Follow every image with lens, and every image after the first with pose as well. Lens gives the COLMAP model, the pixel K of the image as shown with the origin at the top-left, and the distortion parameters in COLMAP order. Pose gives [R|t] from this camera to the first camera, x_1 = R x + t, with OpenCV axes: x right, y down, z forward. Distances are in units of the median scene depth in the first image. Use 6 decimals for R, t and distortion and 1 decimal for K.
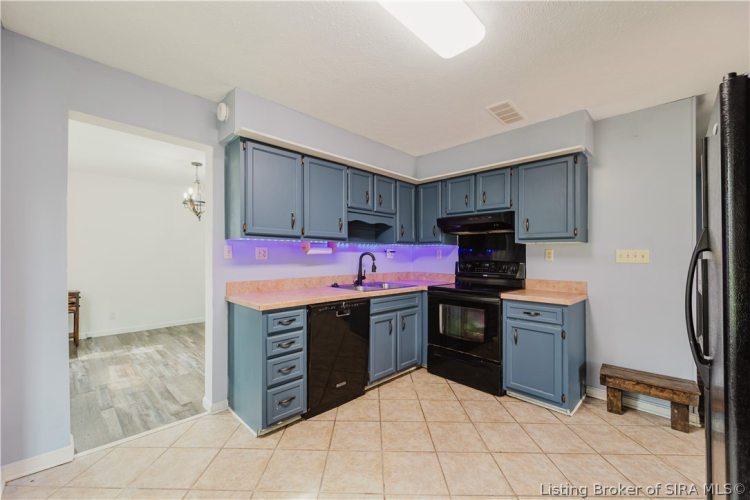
lens RADIAL K [[301.3, 0, 368.2], [0, 301.3, 254.3], [0, 0, 1]] dist [0.011060, -0.001122]
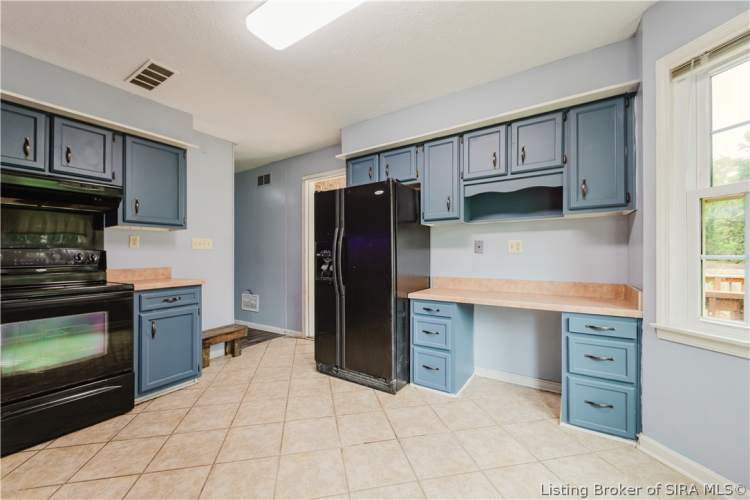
lens RADIAL K [[298.2, 0, 365.7], [0, 298.2, 251.5], [0, 0, 1]] dist [0.010214, -0.000925]
pose [[-0.196341, 0.006810, 0.980512, -0.519194], [0.006447, 0.999963, -0.005655, 0.050090], [-0.980514, 0.005211, -0.196378, 0.563908]]
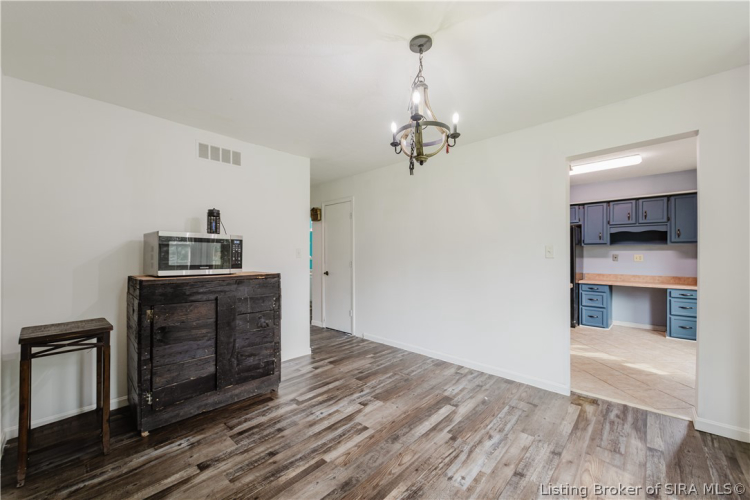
lens RADIAL K [[298.2, 0, 379.0], [0, 298.2, 251.0], [0, 0, 1]] dist [0.010214, -0.000925]
pose [[-0.044224, 0.007370, 0.998994, -1.530533], [-0.001508, 0.999971, -0.007443, 0.001124], [-0.999021, -0.001836, -0.044212, 1.664026]]
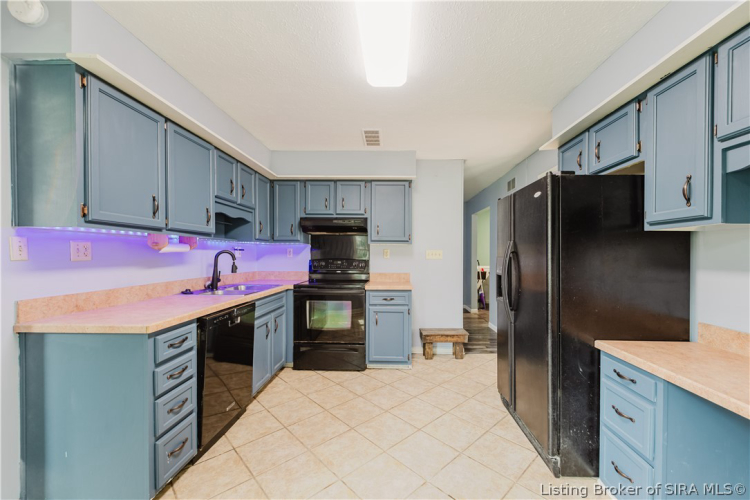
lens RADIAL K [[301.3, 0, 388.6], [0, 301.3, 254.9], [0, 0, 1]] dist [0.011060, -0.001122]
pose [[0.713107, -0.002937, 0.701049, -0.354437], [-0.003944, 0.999959, 0.008202, -0.003152], [-0.701044, -0.008614, 0.713066, 0.080560]]
